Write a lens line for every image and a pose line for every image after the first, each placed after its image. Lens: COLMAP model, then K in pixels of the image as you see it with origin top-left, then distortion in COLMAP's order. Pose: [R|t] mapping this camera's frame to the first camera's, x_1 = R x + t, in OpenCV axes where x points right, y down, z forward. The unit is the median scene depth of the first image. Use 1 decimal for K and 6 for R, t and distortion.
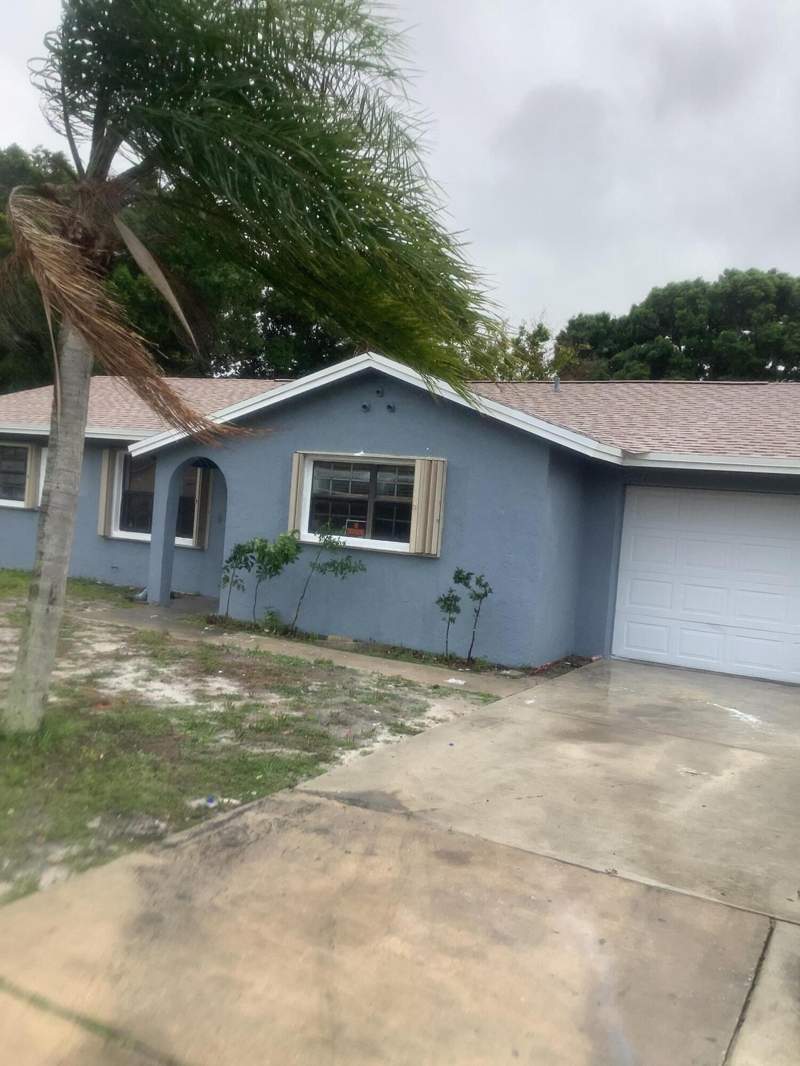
lens RADIAL K [[948.0, 0, 395.7], [0, 948.0, 534.2], [0, 0, 1]] dist [0.118383, -0.231301]
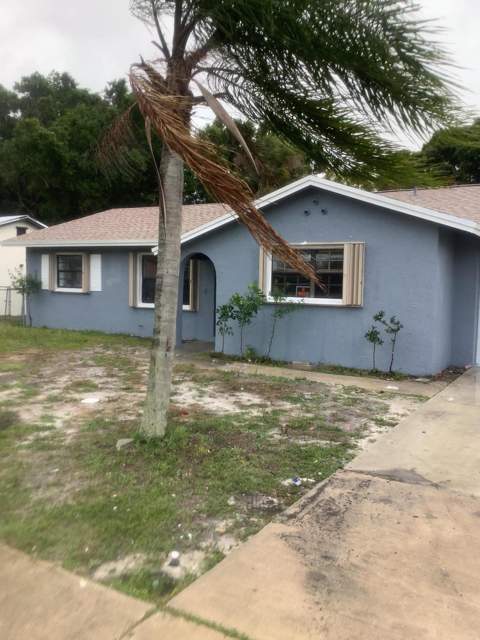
lens RADIAL K [[569.2, 0, 237.4], [0, 569.2, 320.7], [0, 0, 1]] dist [0.118383, -0.231301]
pose [[0.996689, -0.056817, -0.058170, -0.181823], [0.059064, 0.997543, 0.037665, -0.000897], [0.055887, -0.040976, 0.997596, 0.115315]]
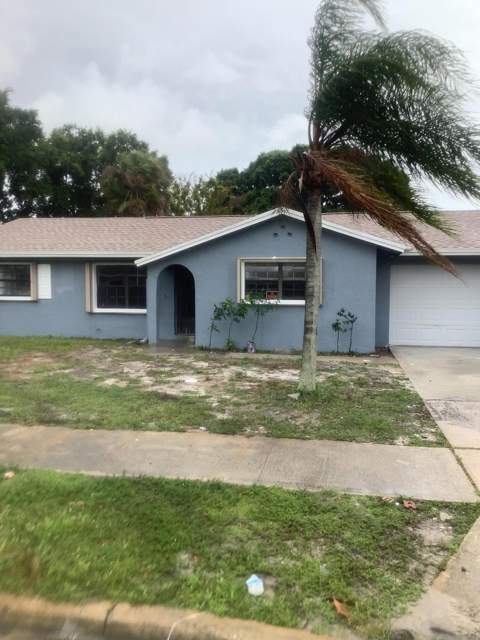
lens RADIAL K [[569.2, 0, 237.4], [0, 569.2, 320.7], [0, 0, 1]] dist [0.118383, -0.231301]
pose [[0.953910, -0.093343, 0.285208, -0.855232], [0.080667, 0.995172, 0.055898, -0.047826], [-0.289049, -0.030314, 0.956834, -0.230665]]
